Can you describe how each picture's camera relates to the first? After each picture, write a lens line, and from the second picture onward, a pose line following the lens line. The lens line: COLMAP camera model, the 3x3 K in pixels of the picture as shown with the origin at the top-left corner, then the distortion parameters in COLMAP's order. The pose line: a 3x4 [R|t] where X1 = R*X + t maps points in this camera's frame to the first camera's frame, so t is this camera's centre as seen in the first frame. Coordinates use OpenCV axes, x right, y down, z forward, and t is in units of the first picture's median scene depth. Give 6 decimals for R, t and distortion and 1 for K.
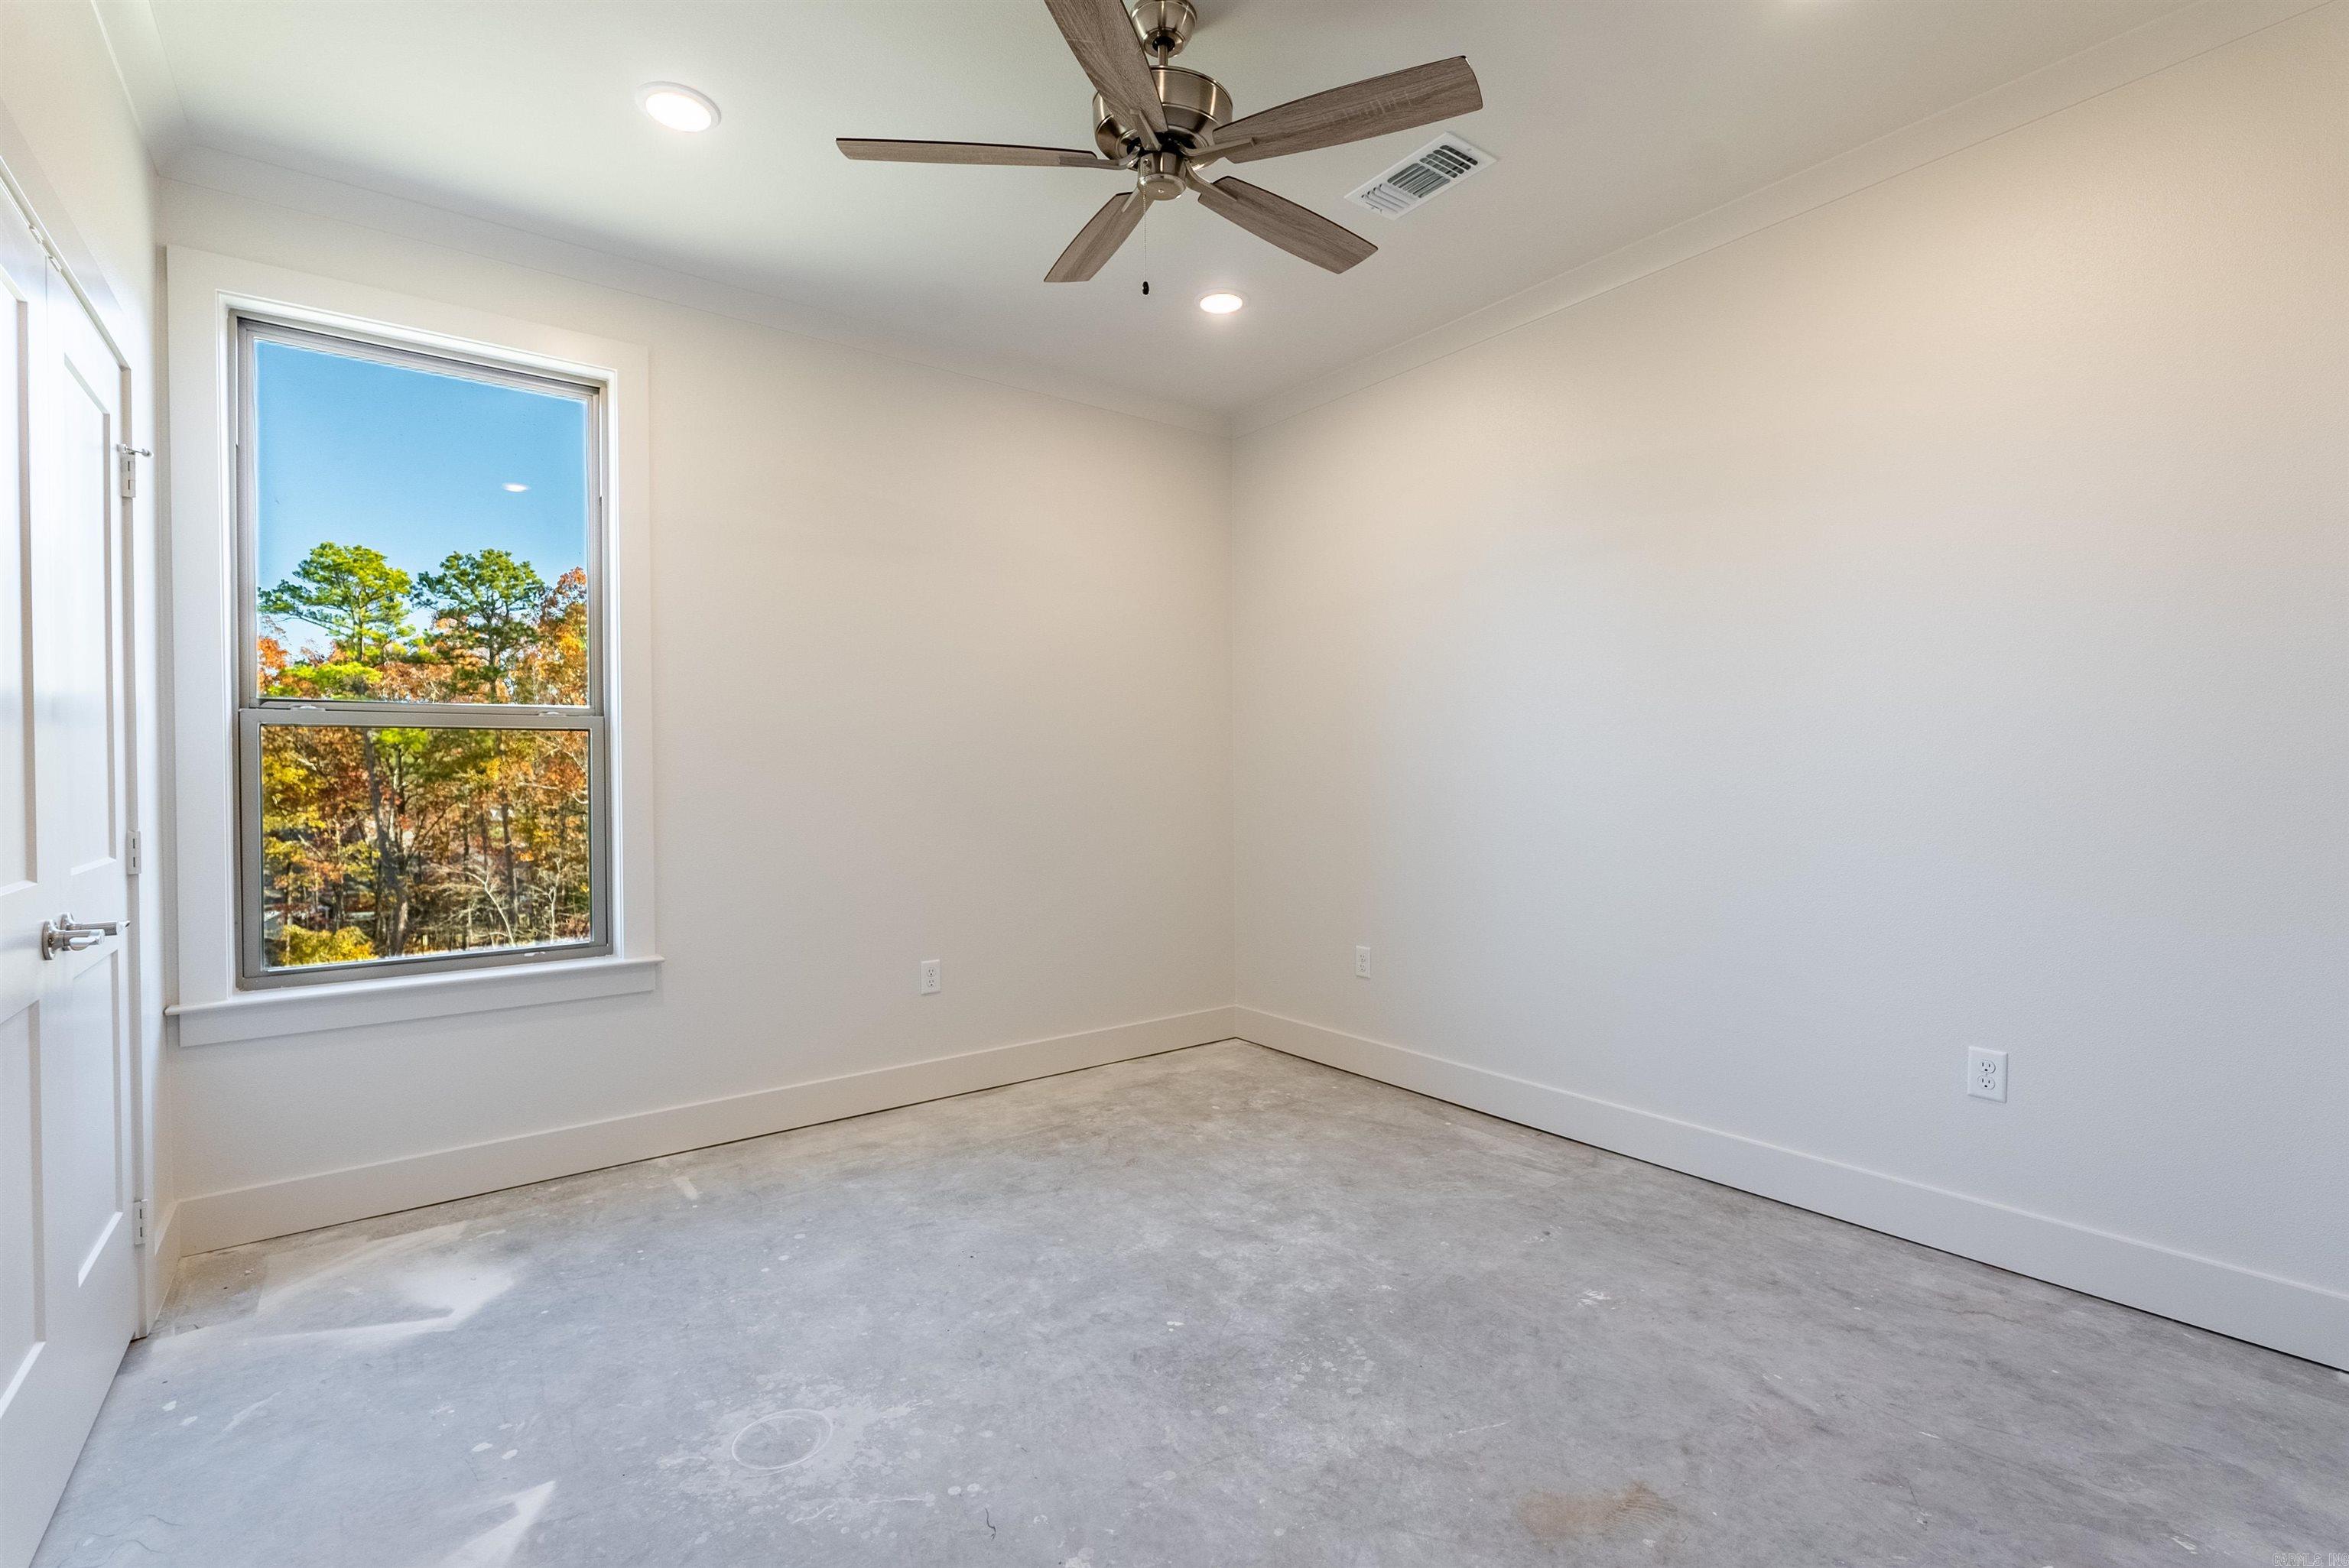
lens RADIAL K [[1036.6, 0, 1170.2], [0, 1036.6, 779.0], [0, 0, 1]] dist [-0.010432, 0.001450]
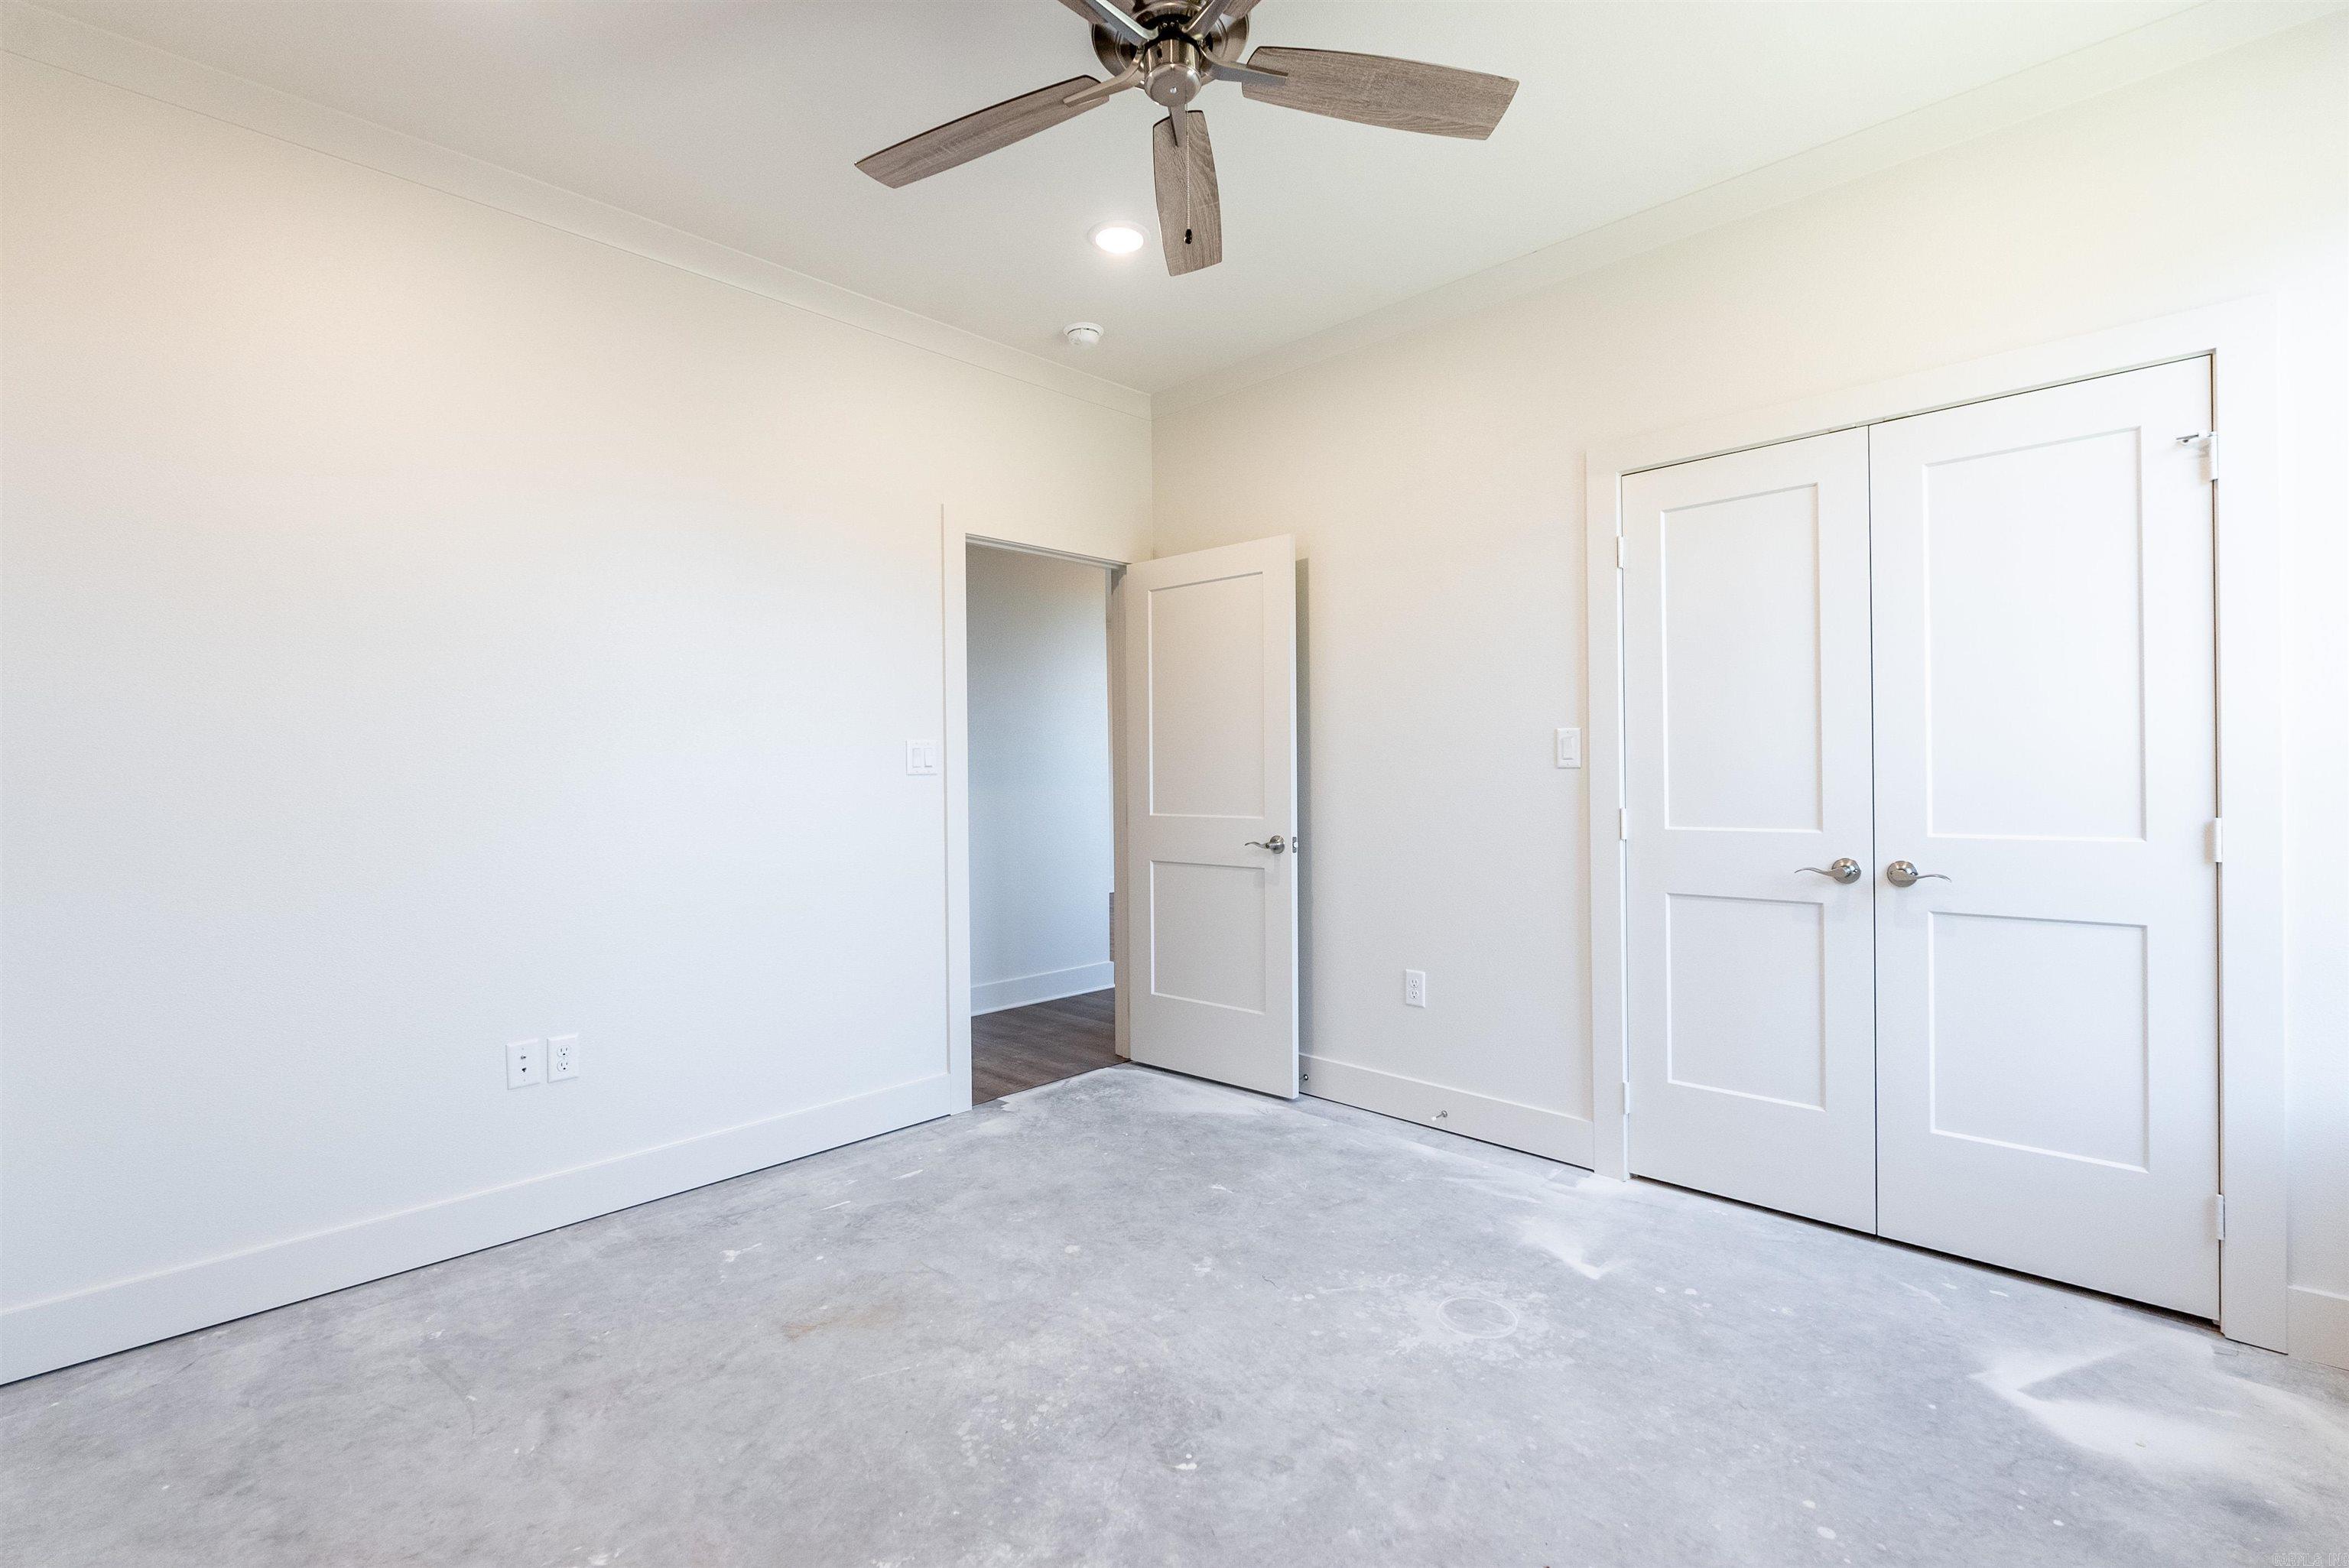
lens RADIAL K [[1036.6, 0, 1165.7], [0, 1036.6, 779.7], [0, 0, 1]] dist [-0.010432, 0.001450]
pose [[-0.990431, 0.018819, -0.136716, 0.137428], [0.017406, 0.999782, 0.011525, -0.016494], [0.136903, 0.009035, -0.990543, 2.048095]]
